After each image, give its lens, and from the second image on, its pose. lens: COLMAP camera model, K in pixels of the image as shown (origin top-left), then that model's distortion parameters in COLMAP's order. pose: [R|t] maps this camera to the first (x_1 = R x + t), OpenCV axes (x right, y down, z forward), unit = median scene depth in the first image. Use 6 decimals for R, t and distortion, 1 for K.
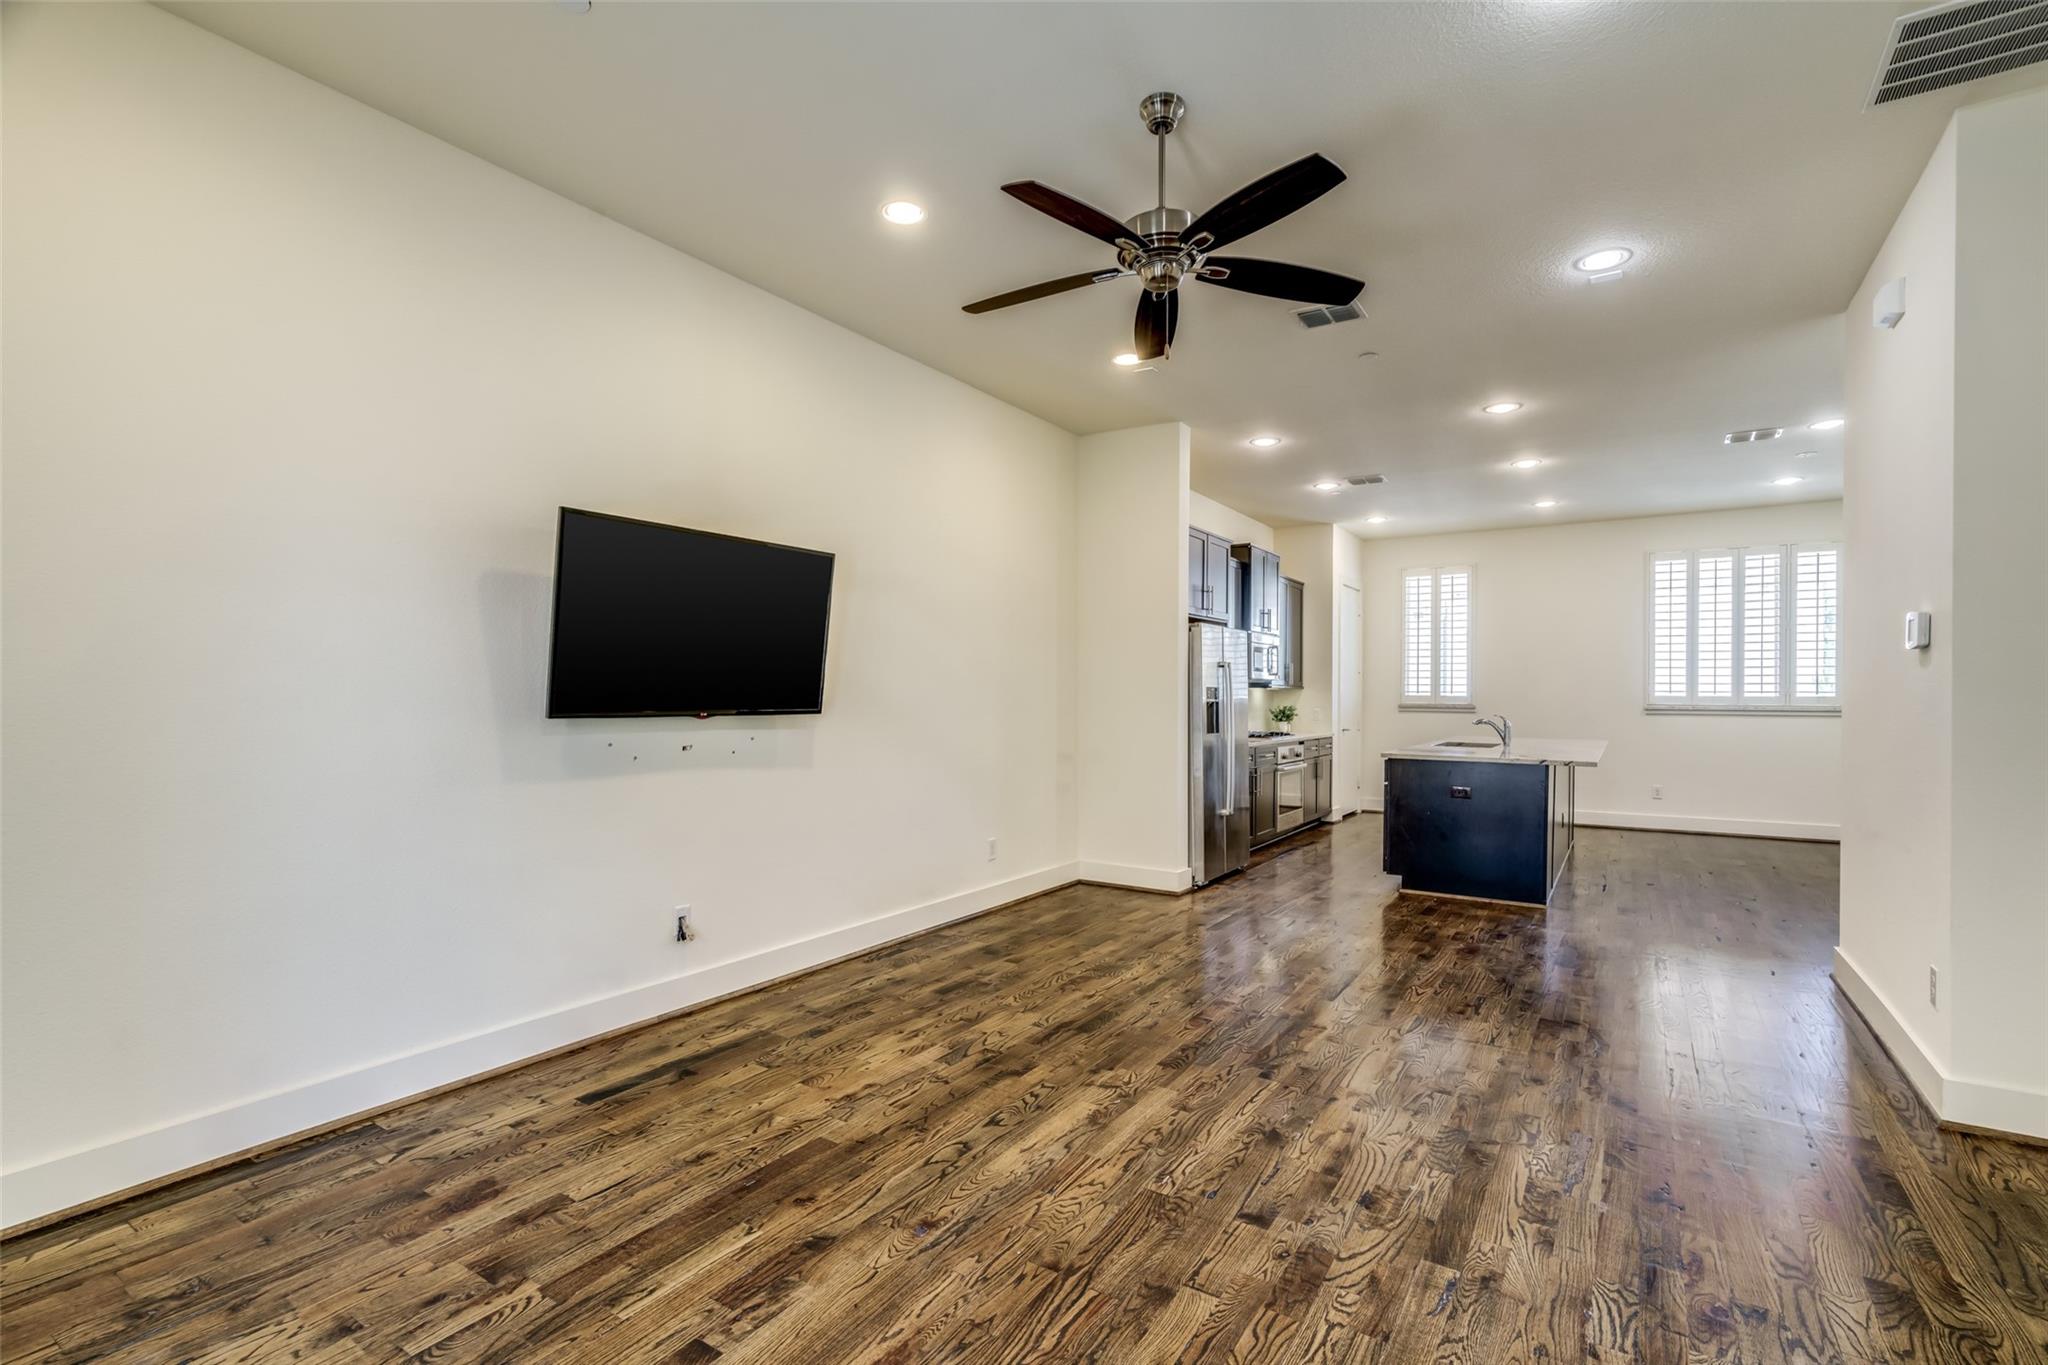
lens RADIAL K [[925.9, 0, 1050.1], [0, 925.9, 701.9], [0, 0, 1]] dist [-0.012938, 0.004108]
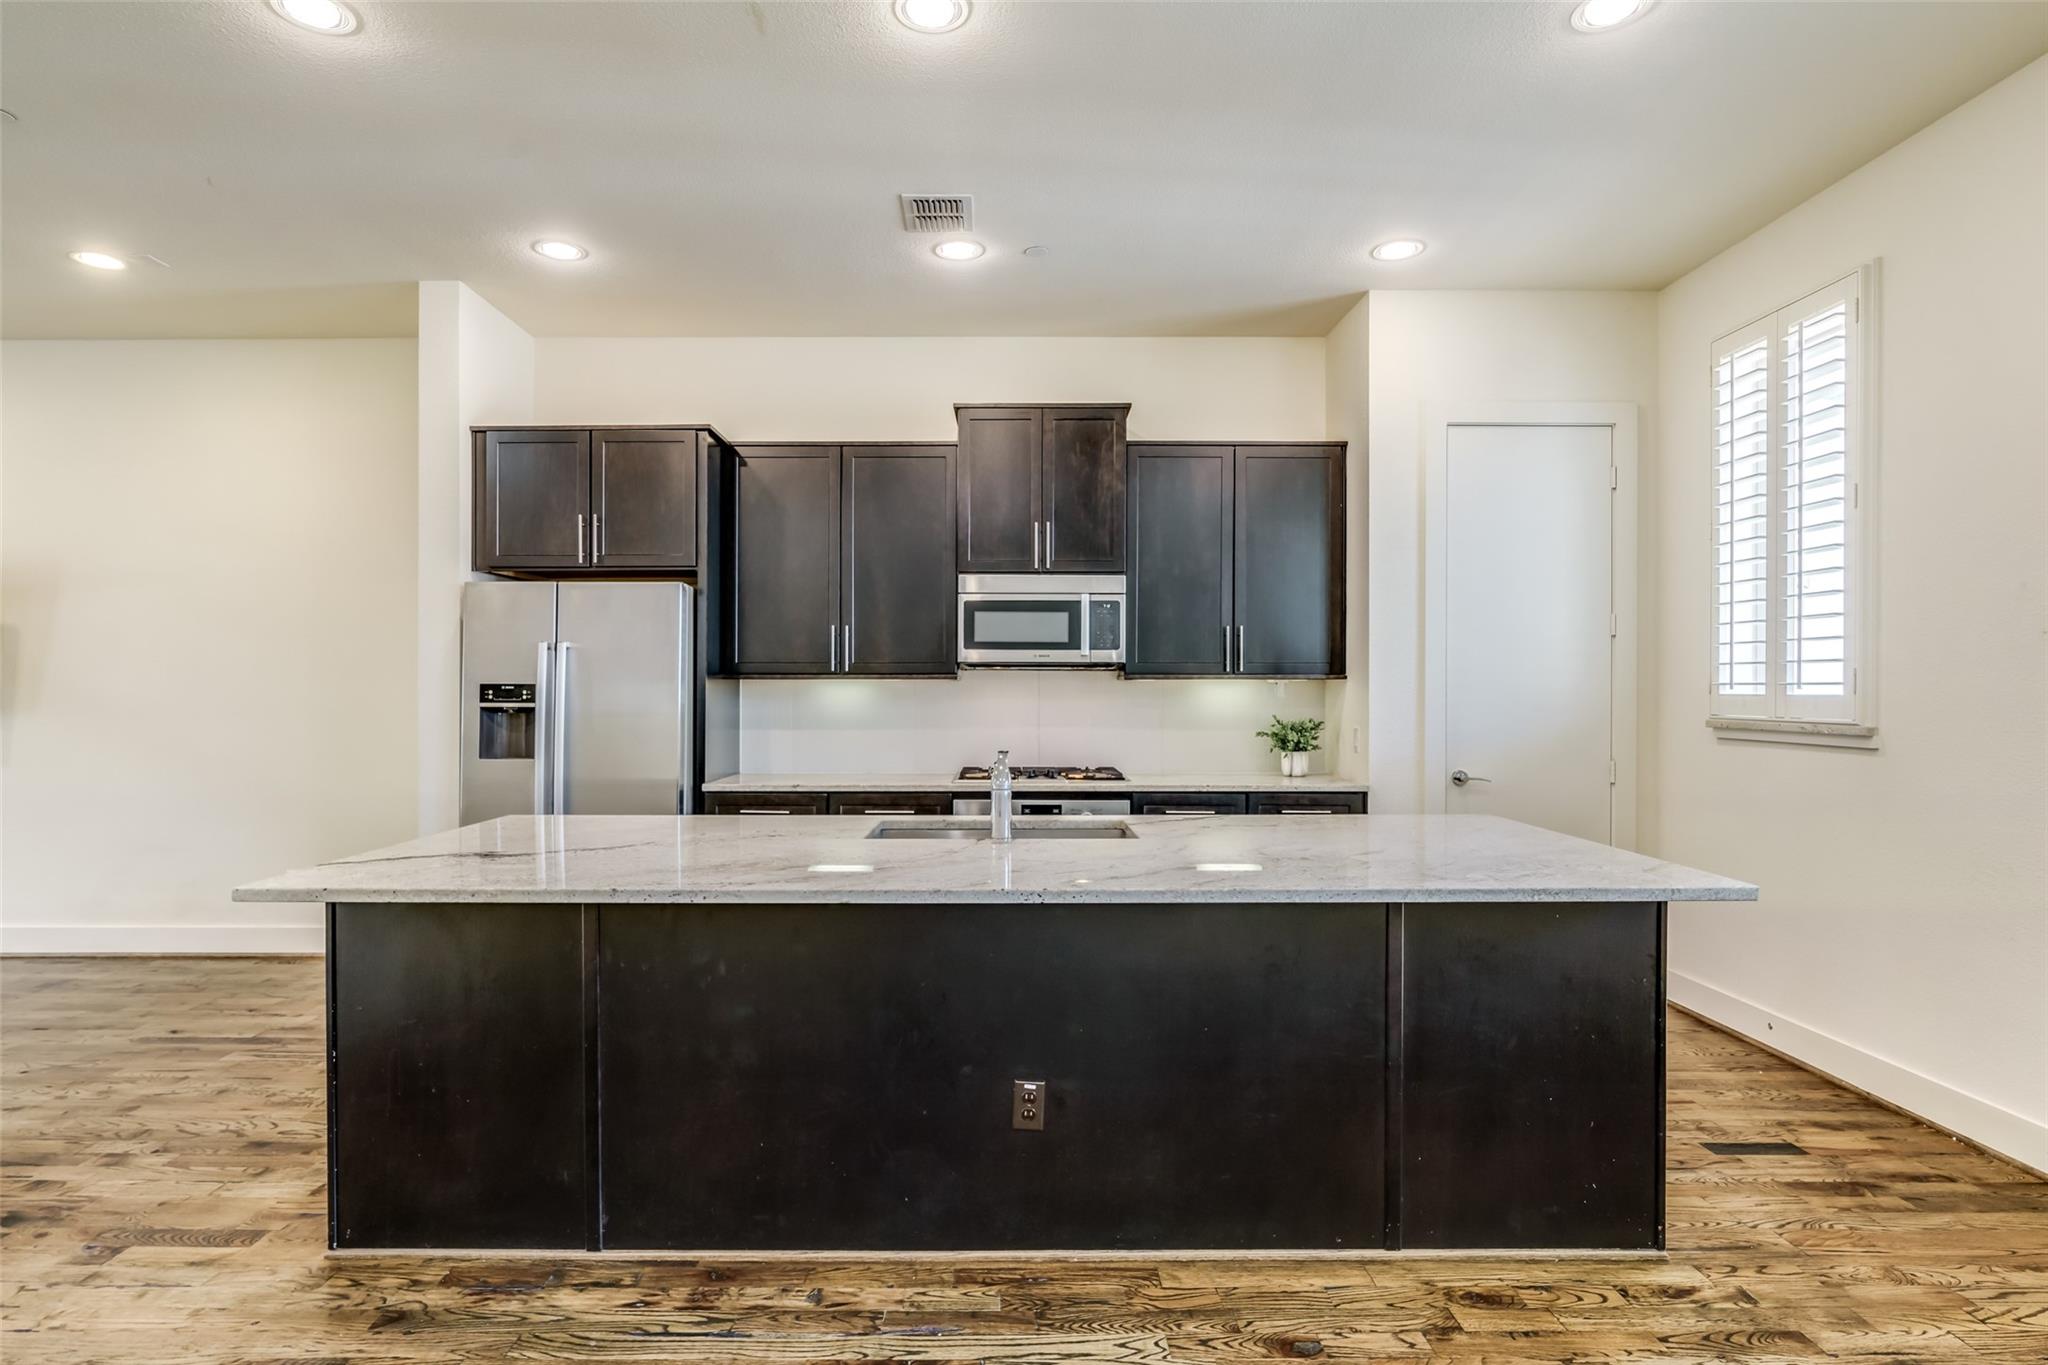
lens RADIAL K [[1051.0, 0, 1000.3], [0, 1051.0, 705.2], [0, 0, 1]] dist [-0.007096, 0.000483]
pose [[0.537079, 0.007105, -0.843502, 1.594945], [-0.003060, 0.999974, 0.006474, -0.012181], [0.843526, -0.000896, 0.537087, 1.520016]]
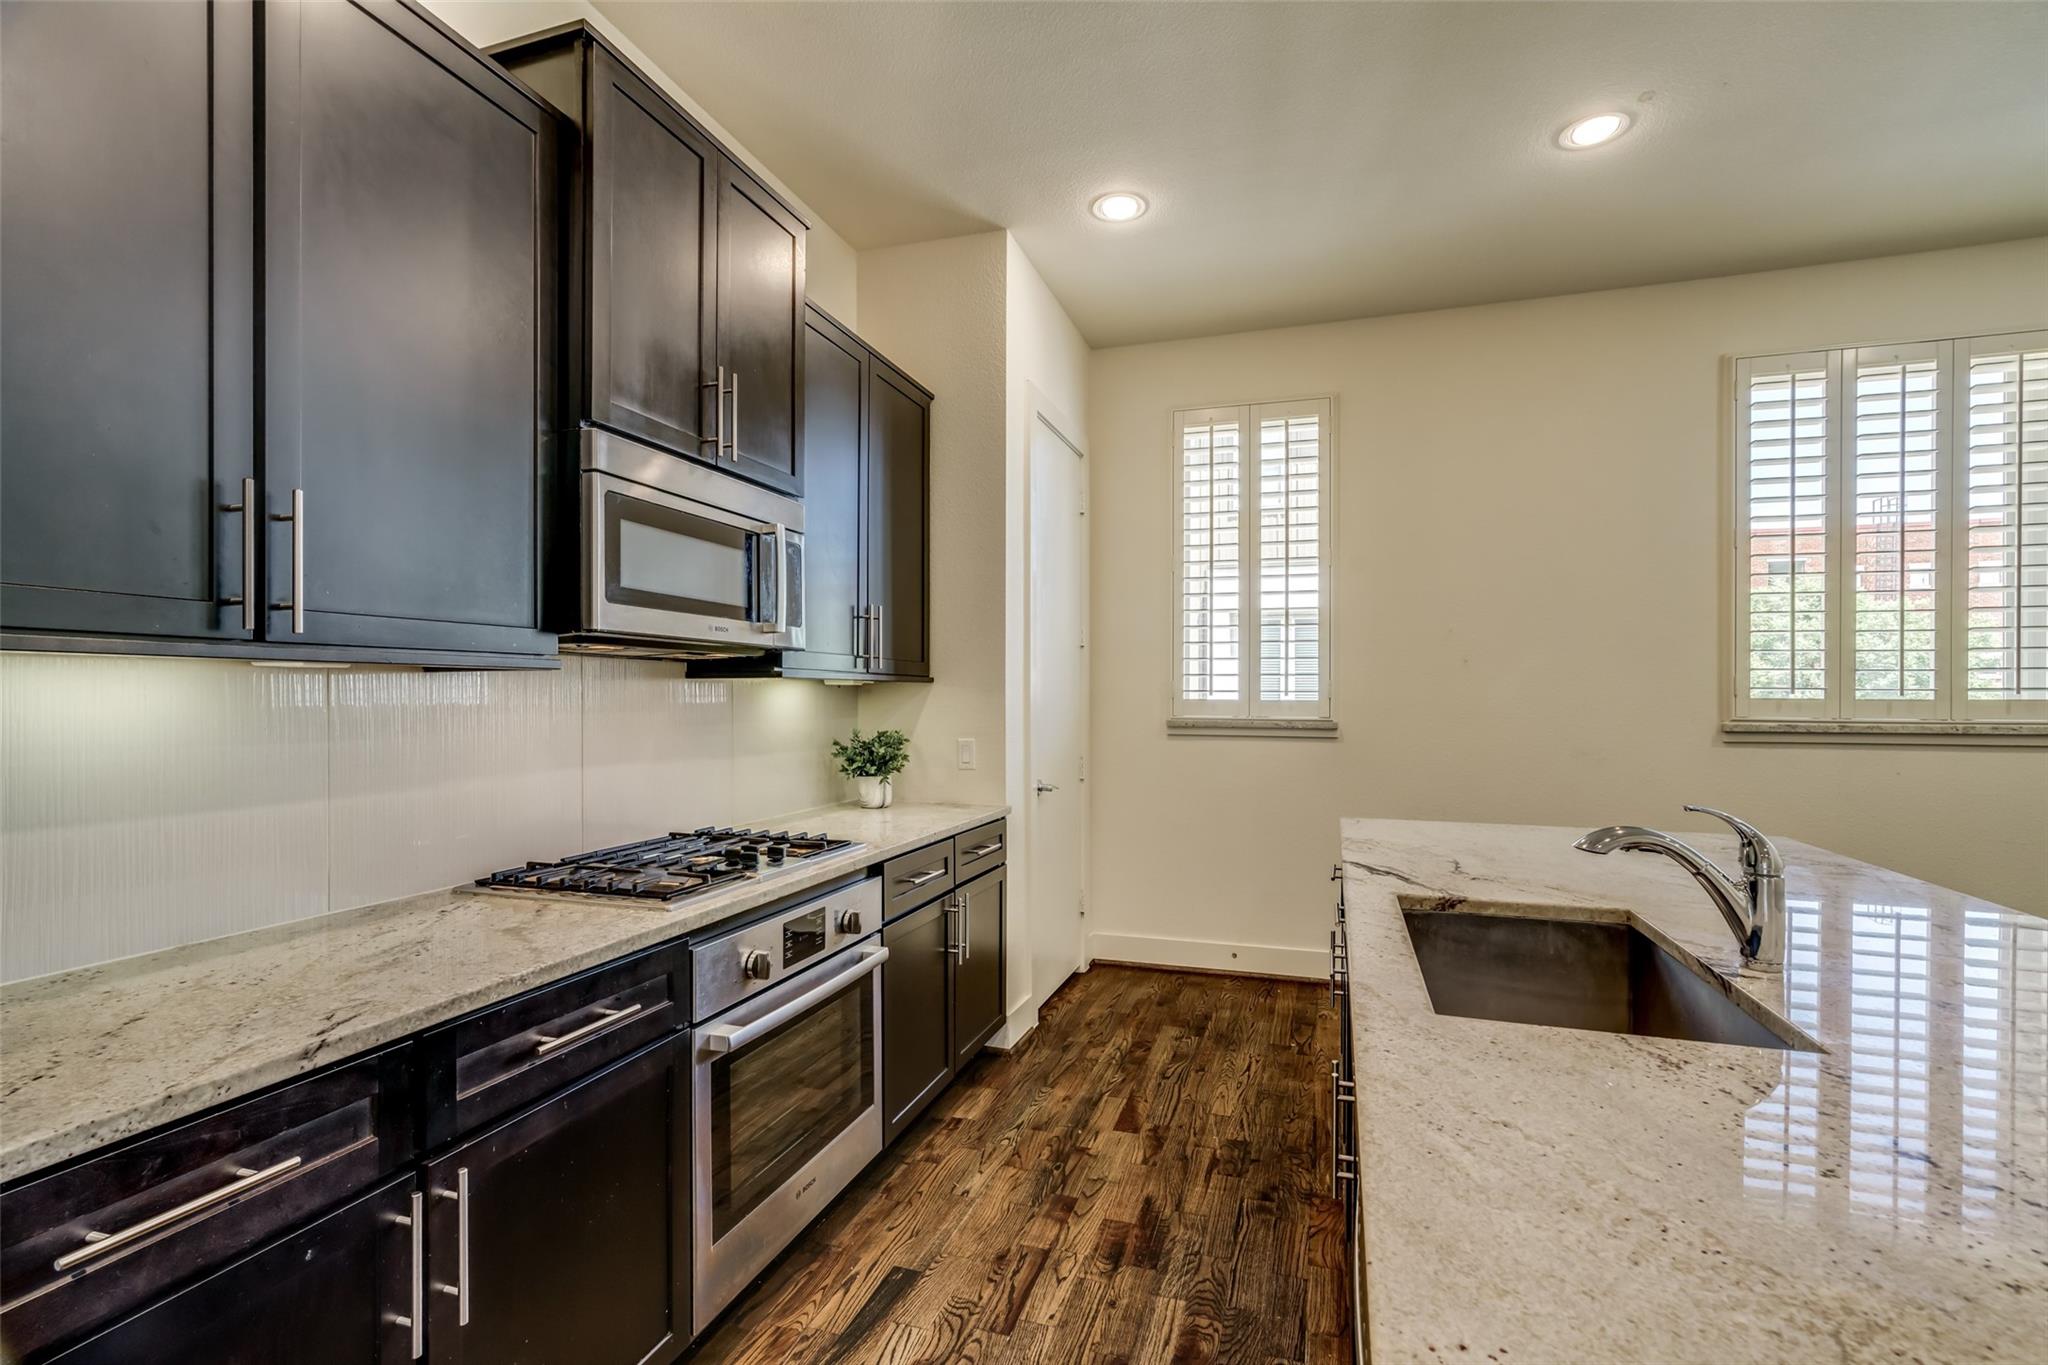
lens RADIAL K [[925.9, 0, 1040.4], [0, 925.9, 699.5], [0, 0, 1]] dist [-0.012938, 0.004108]
pose [[0.967890, -0.004777, 0.251327, 0.576567], [0.005558, 0.999982, -0.002399, -0.017065], [-0.251311, 0.003719, 0.967899, 1.640881]]
